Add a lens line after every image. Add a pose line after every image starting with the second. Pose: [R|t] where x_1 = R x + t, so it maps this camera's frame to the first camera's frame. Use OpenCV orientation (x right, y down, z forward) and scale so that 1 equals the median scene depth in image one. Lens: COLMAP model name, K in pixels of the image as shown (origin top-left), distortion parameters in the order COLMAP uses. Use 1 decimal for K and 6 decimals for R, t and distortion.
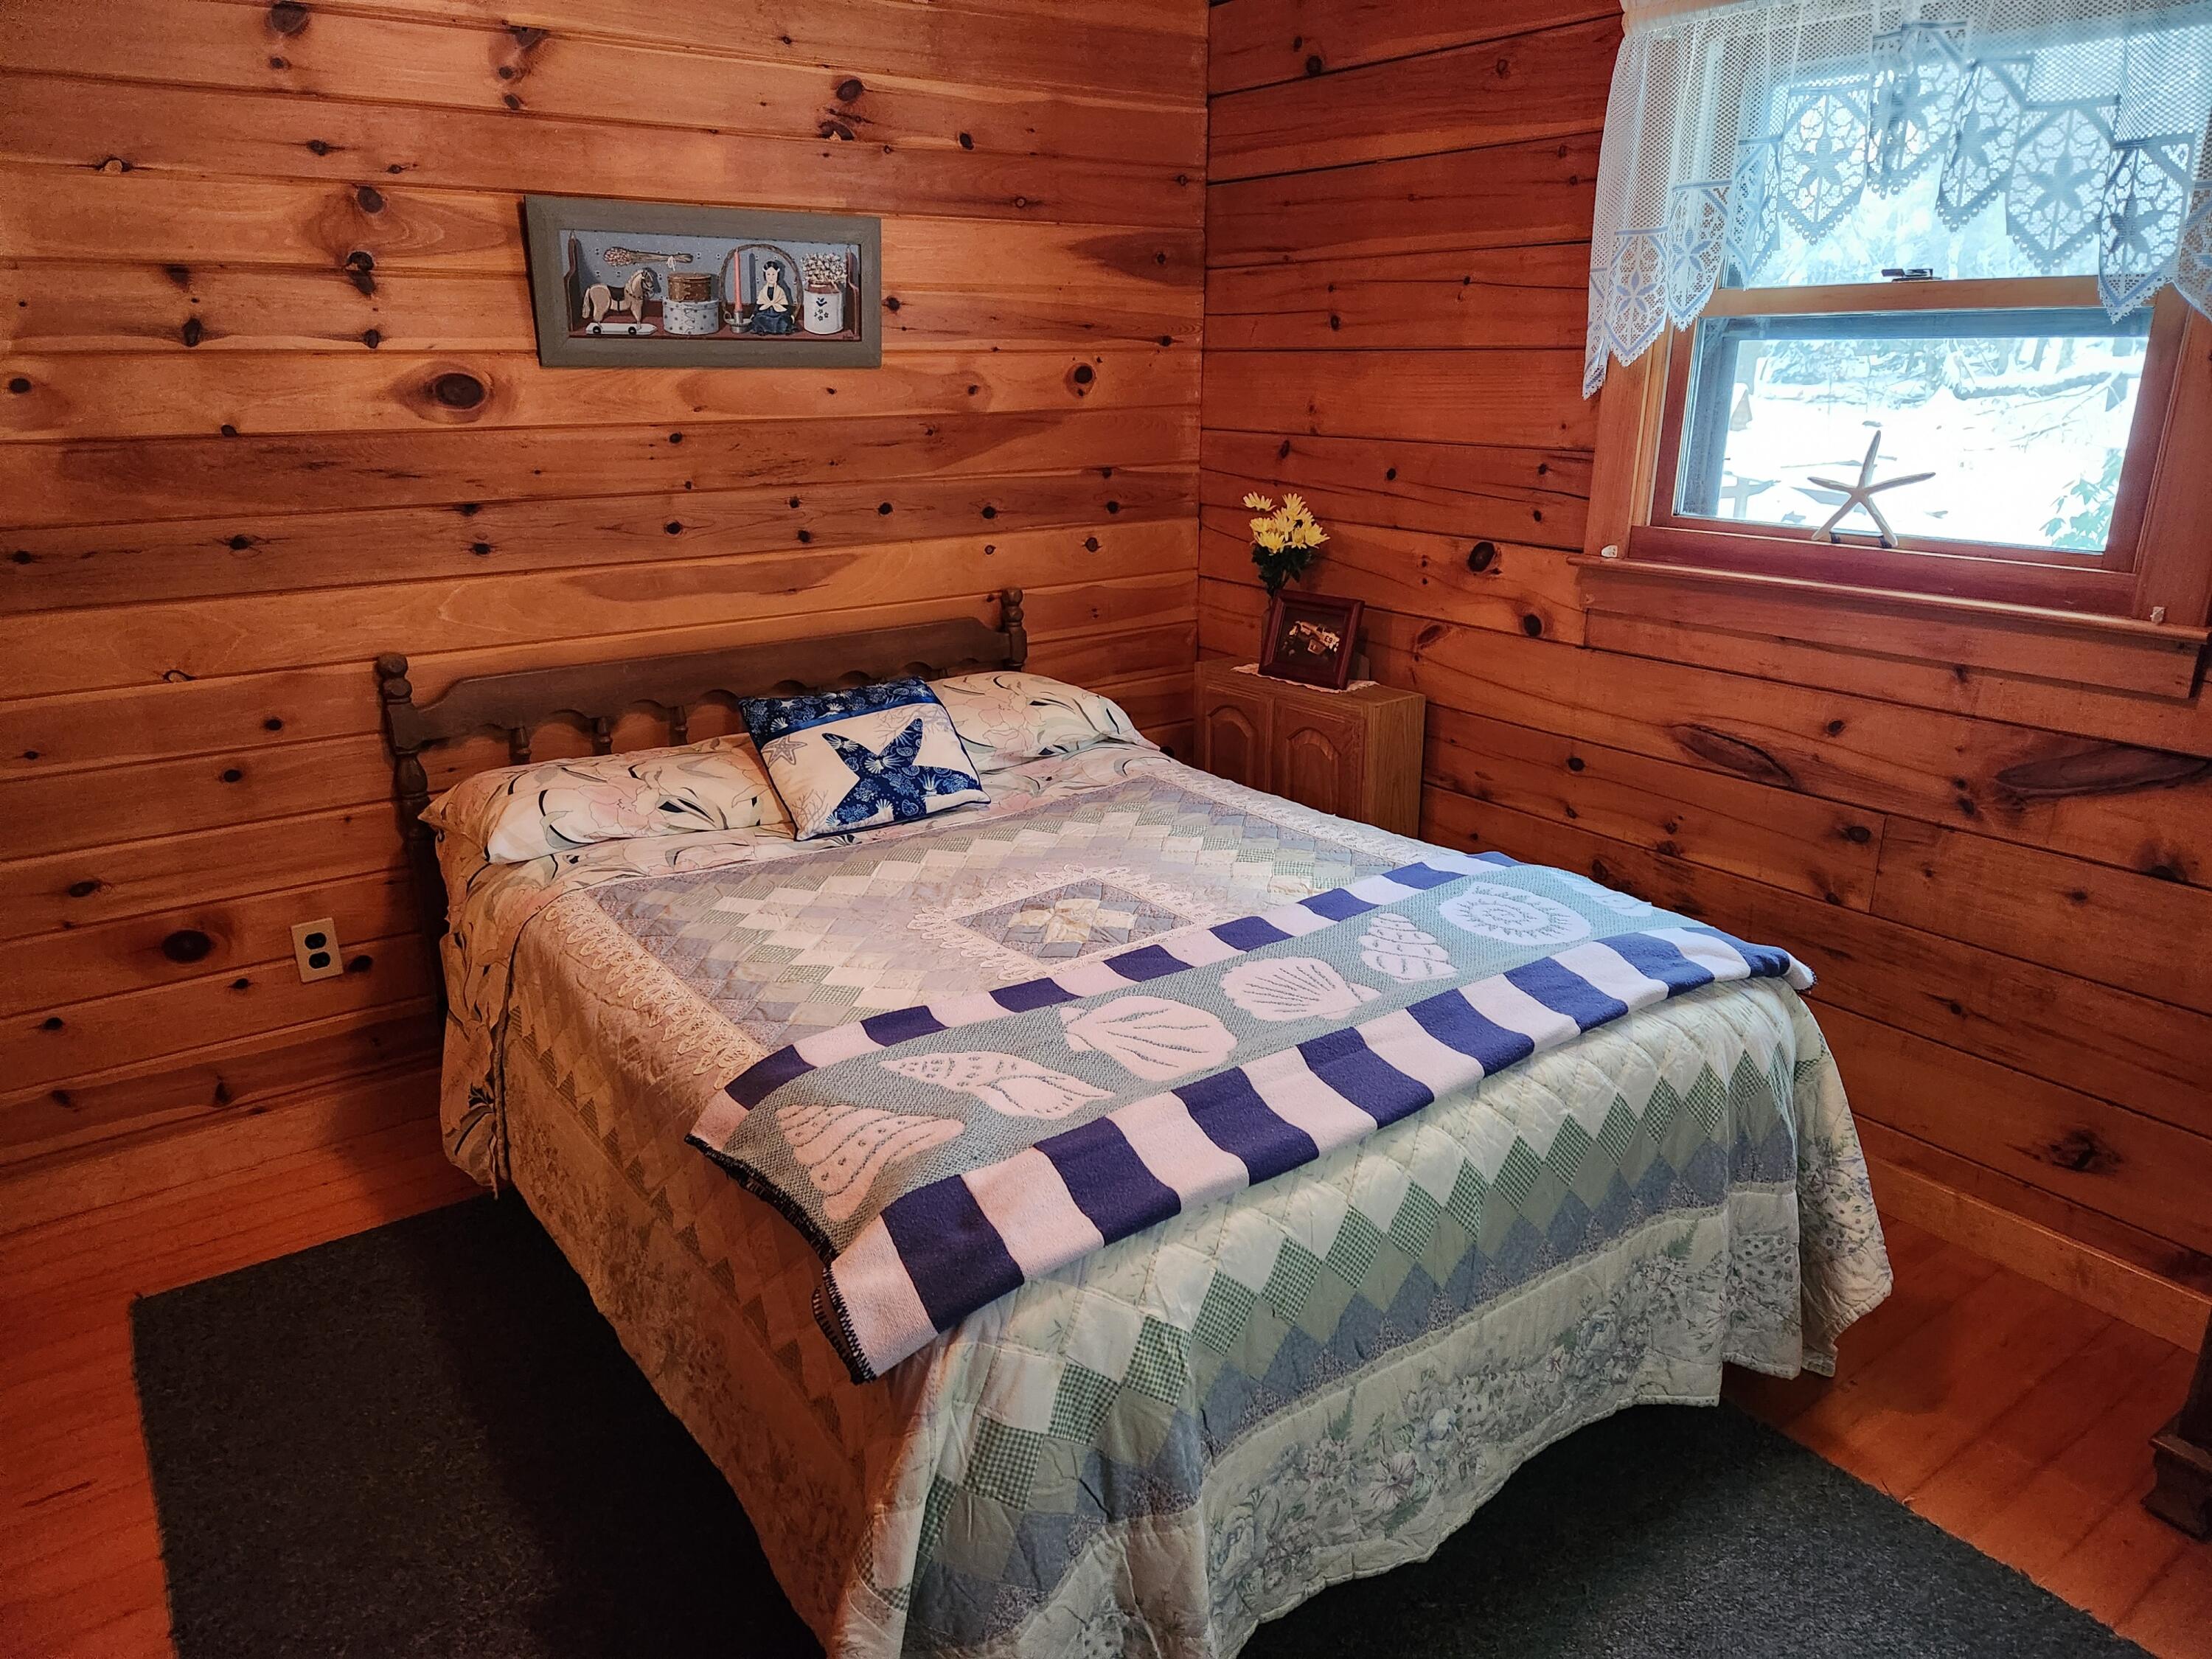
lens RADIAL K [[1480.6, 0, 1106.0], [0, 1480.6, 829.5], [0, 0, 1]] dist [0.119449, -0.093771]
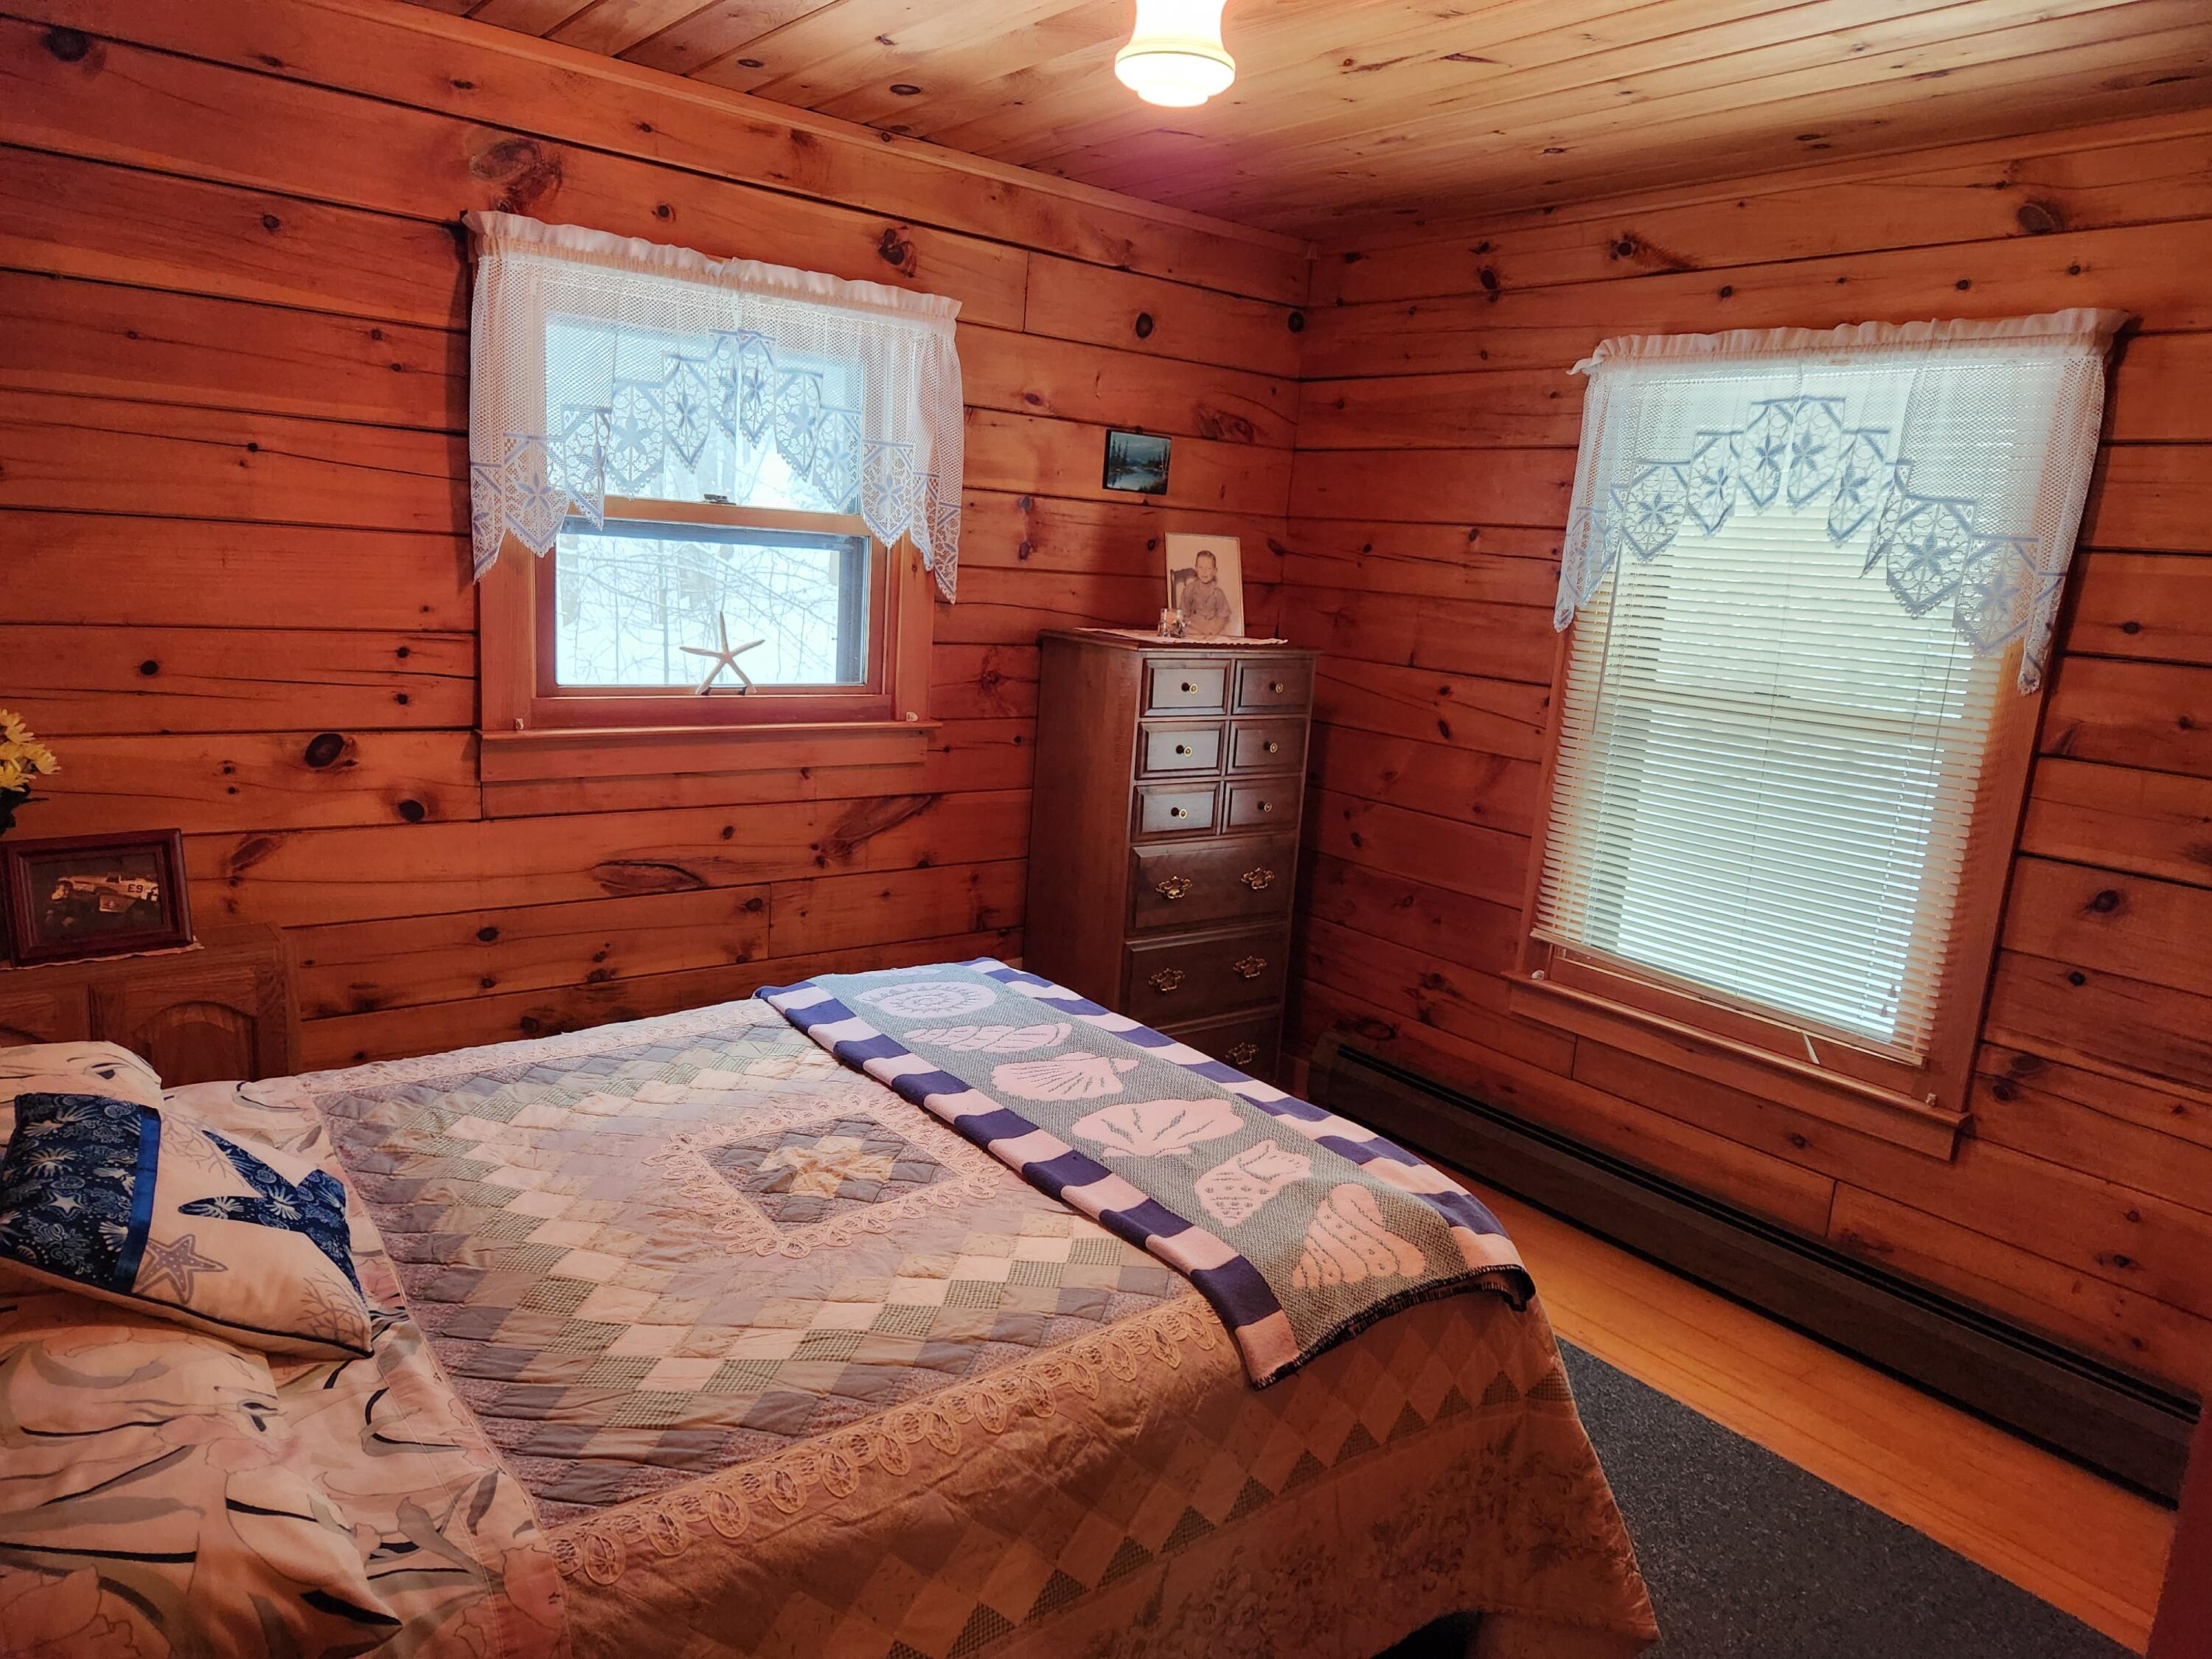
lens RADIAL K [[1491.2, 0, 1106.0], [0, 1491.2, 829.5], [0, 0, 1]] dist [0.029118, -0.001097]
pose [[-0.044448, -0.194793, 0.979837, -0.791489], [0.242509, 0.949365, 0.199736, -0.247102], [-0.969130, 0.246497, 0.005042, 0.678889]]
